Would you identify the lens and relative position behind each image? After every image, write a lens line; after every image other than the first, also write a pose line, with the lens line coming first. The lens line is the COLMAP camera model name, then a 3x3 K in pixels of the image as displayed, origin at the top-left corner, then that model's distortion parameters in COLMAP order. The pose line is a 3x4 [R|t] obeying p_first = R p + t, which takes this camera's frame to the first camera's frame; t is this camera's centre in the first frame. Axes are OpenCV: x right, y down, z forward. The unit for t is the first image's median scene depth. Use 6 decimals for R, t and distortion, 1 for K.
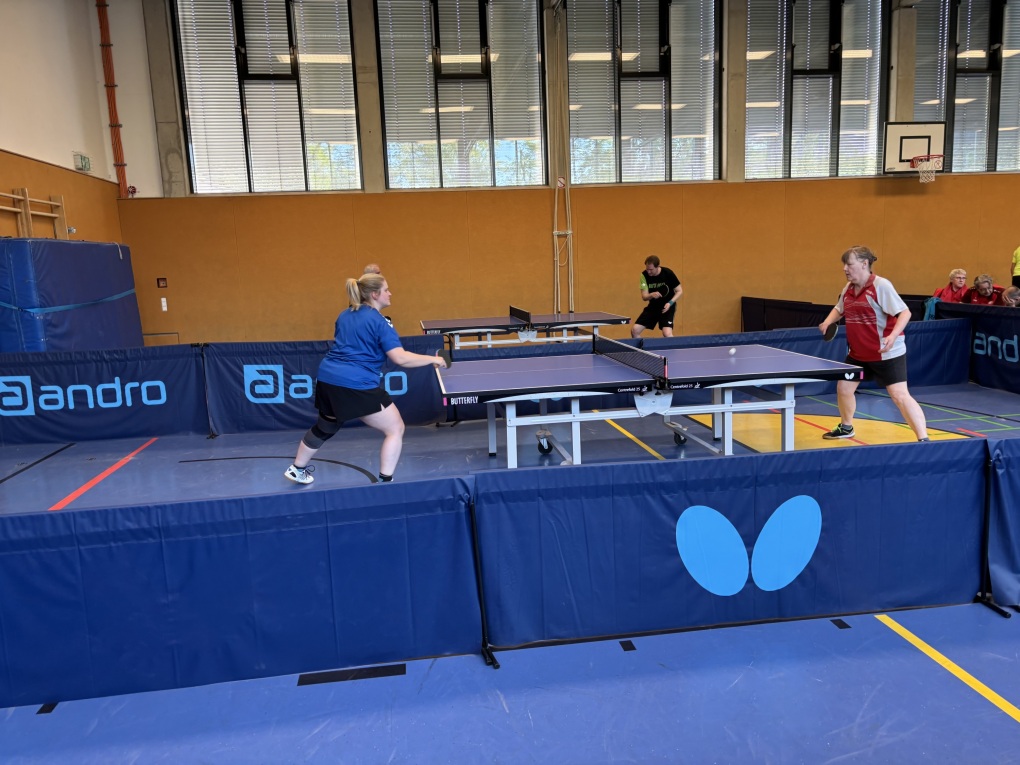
lens RADIAL K [[774.5, 0, 510.4], [0, 774.5, 389.2], [0, 0, 1]] dist [0.047645, -0.049383]
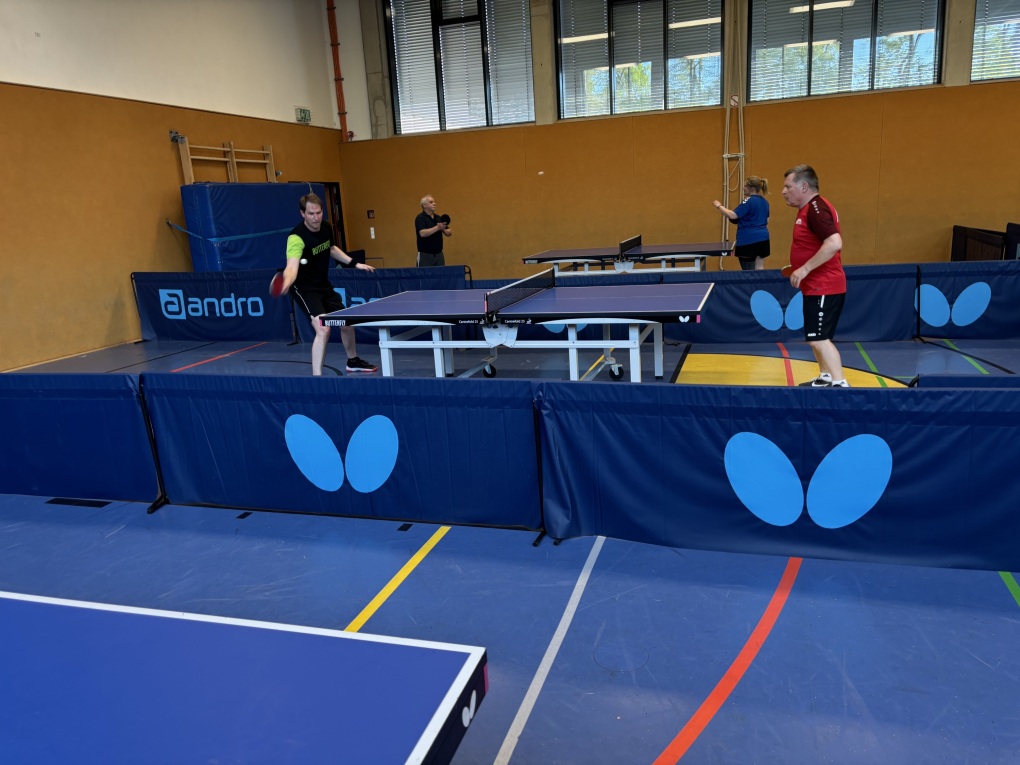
lens RADIAL K [[774.5, 0, 508.3], [0, 774.5, 392.4], [0, 0, 1]] dist [0.047645, -0.049383]
pose [[0.902809, 0.089485, -0.420630, 0.453628], [-0.046843, 0.992754, 0.110658, -0.015902], [0.427484, -0.080199, 0.900459, 0.015443]]
